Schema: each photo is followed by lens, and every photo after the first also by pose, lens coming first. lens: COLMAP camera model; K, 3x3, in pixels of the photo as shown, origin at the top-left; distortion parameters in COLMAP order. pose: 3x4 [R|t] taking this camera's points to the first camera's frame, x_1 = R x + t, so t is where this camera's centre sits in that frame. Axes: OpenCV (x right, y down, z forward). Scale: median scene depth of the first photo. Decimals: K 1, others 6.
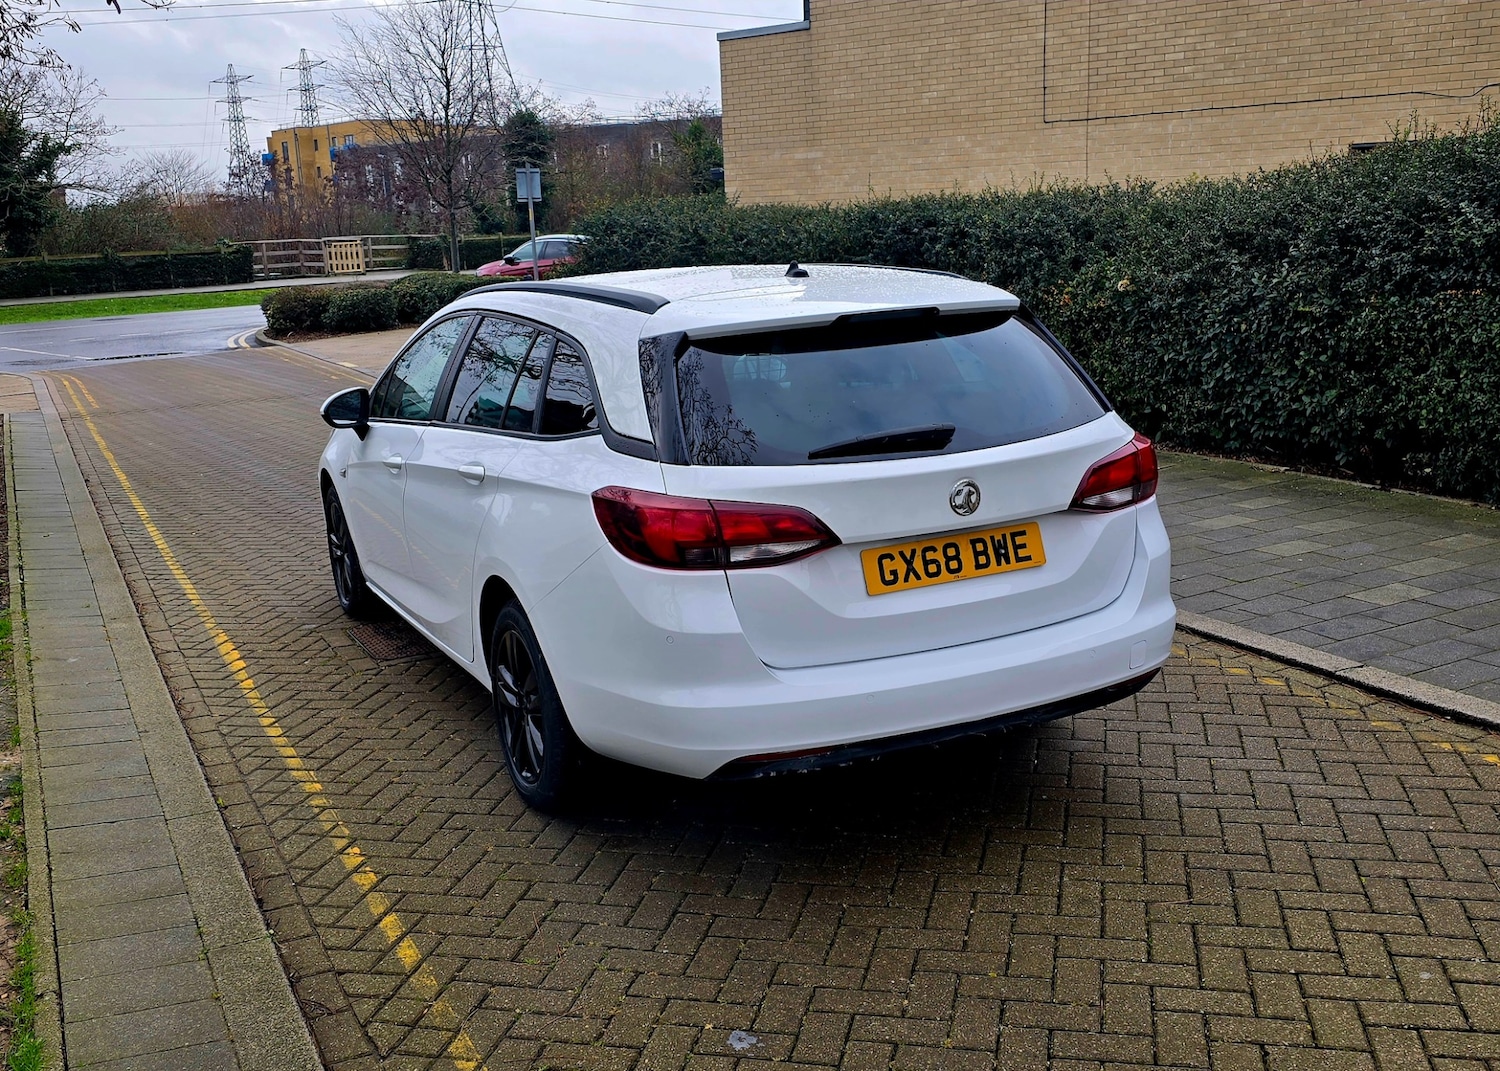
lens RADIAL K [[1492.9, 0, 767.8], [0, 1492.9, 566.6], [0, 0, 1]] dist [0.107605, -0.162264]
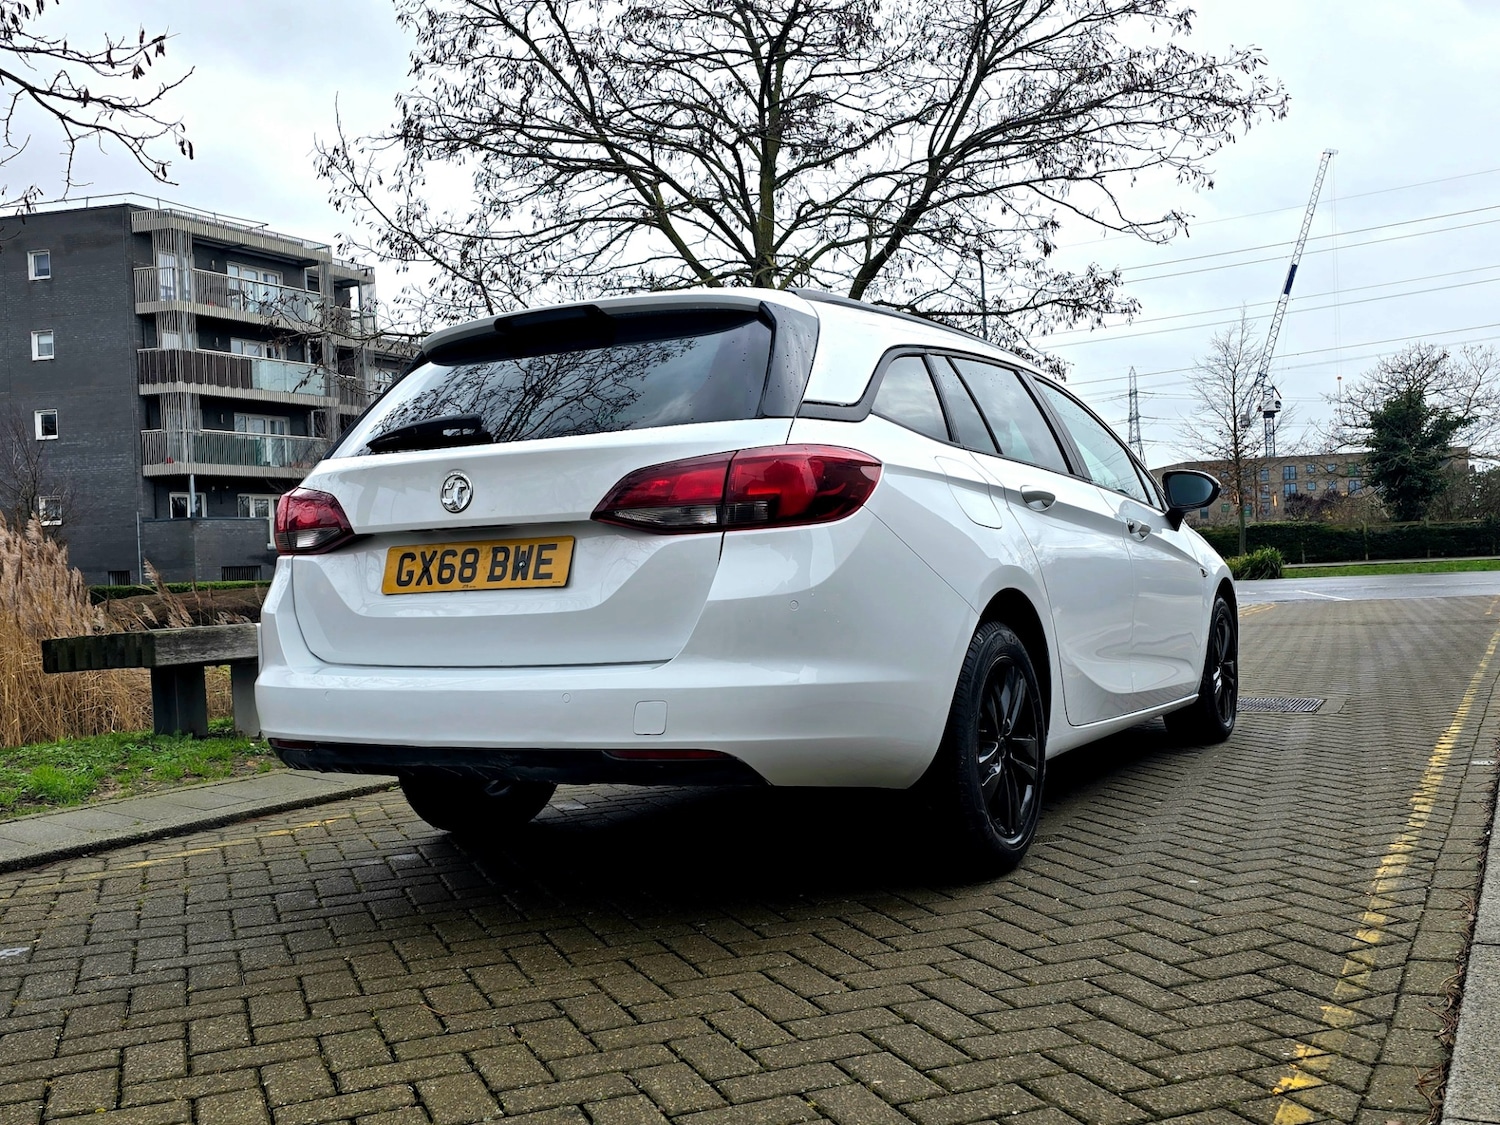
lens RADIAL K [[1416.0, 0, 742.8], [0, 1416.0, 570.0], [0, 0, 1]] dist [0.074014, -0.075171]
pose [[0.560110, 0.024730, -0.828049, 0.661078], [-0.176608, 0.980141, -0.090189, 0.032011], [0.809375, 0.196755, 0.553354, 0.486375]]
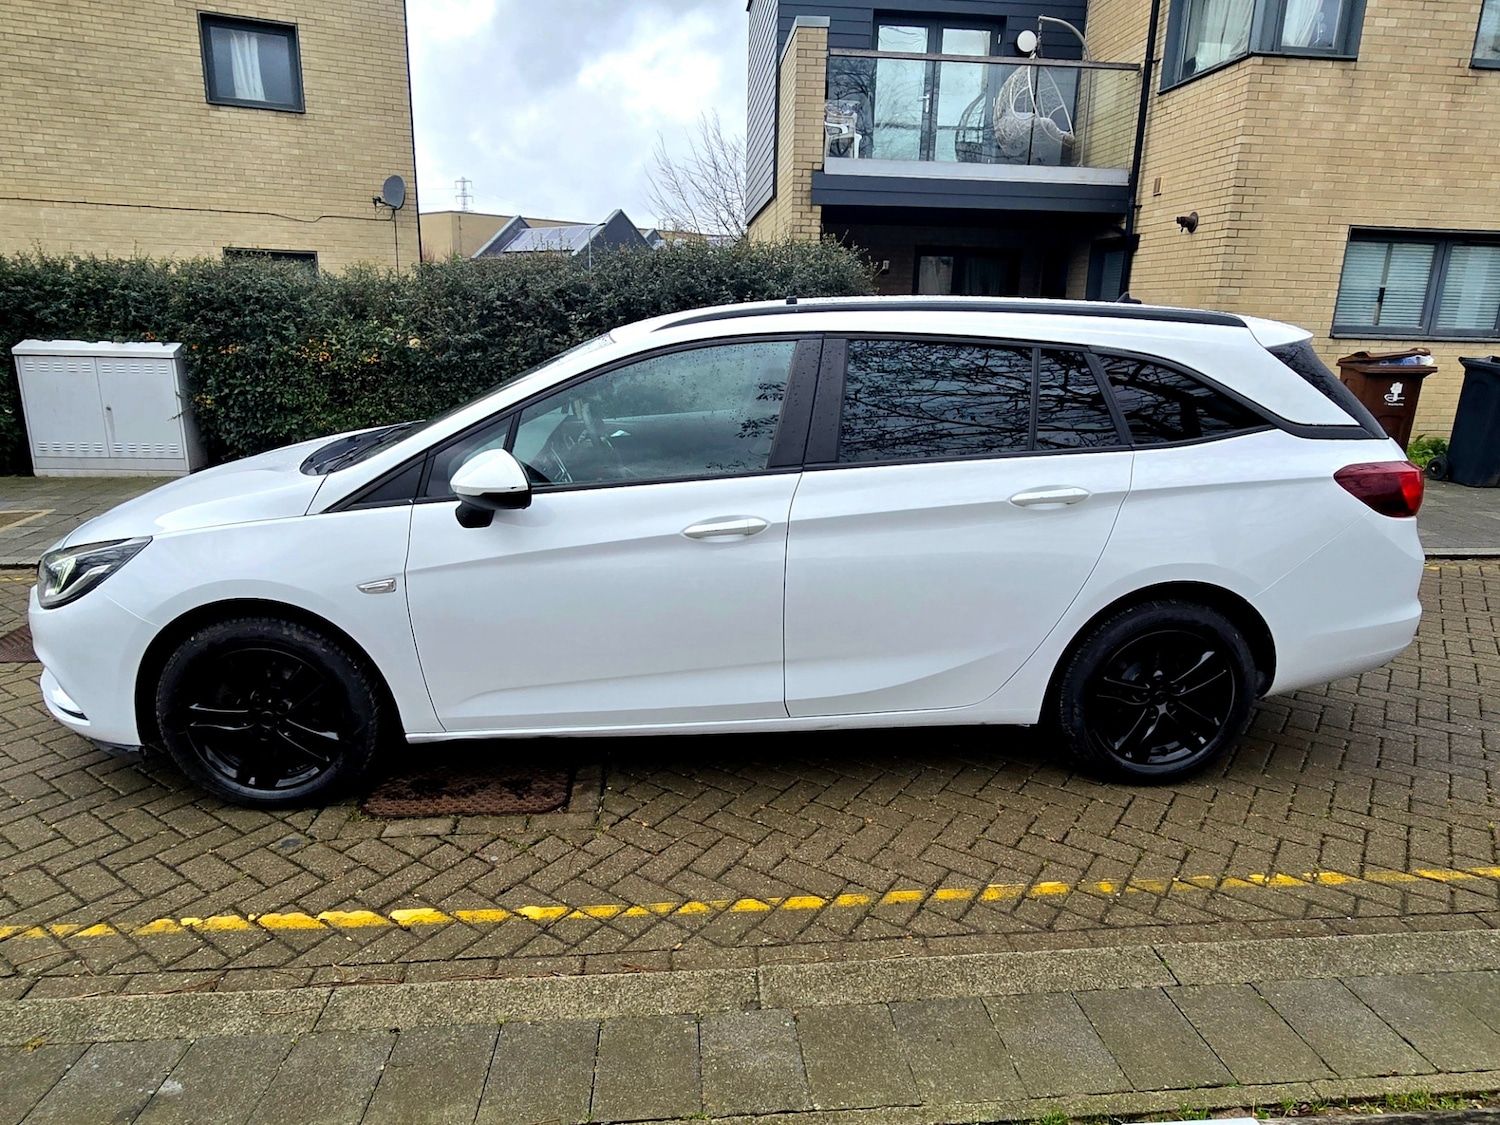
lens RADIAL K [[967.2, 0, 762.2], [0, 967.2, 568.0], [0, 0, 1]] dist [0.000917, -0.002891]
pose [[0.371912, -0.195481, 0.907452, -0.741605], [0.178581, 0.974382, 0.136709, -0.120220], [-0.910928, 0.111210, 0.397294, 0.821935]]
